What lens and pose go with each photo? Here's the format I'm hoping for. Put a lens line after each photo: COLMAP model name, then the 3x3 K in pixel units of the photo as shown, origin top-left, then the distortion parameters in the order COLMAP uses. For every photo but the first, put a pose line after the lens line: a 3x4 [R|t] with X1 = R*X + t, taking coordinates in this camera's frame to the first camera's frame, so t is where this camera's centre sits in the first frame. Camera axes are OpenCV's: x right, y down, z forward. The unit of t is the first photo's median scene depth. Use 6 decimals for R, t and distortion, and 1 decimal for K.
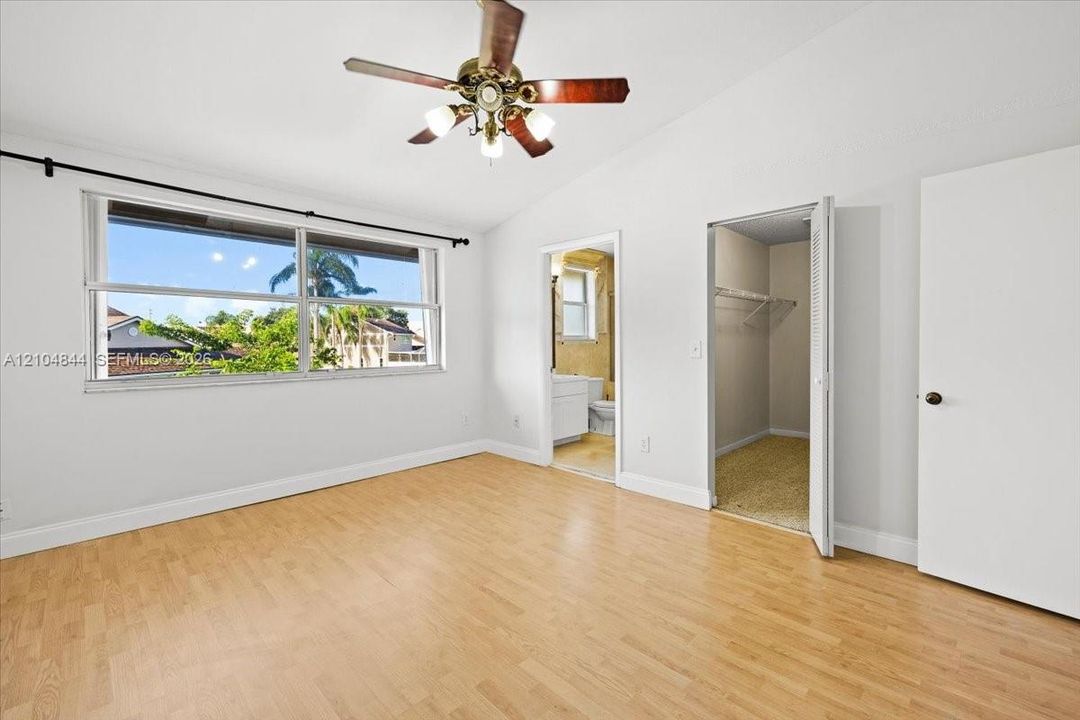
lens RADIAL K [[461.7, 0, 538.5], [0, 461.7, 352.3], [0, 0, 1]] dist [-0.000228, 0.001549]
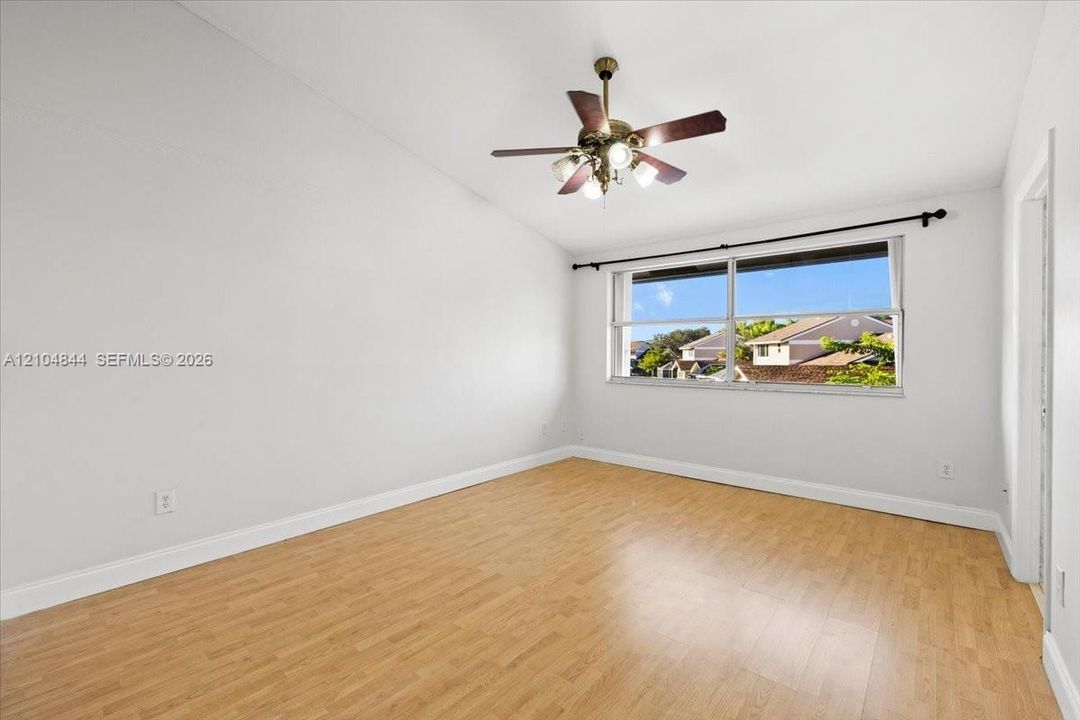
lens RADIAL K [[461.7, 0, 534.7], [0, 461.7, 357.5], [0, 0, 1]] dist [-0.000228, 0.001549]
pose [[0.069435, 0.009913, -0.997537, 0.625776], [-0.027888, 0.999579, 0.007992, -0.013862], [0.997197, 0.027264, 0.069682, 0.431894]]
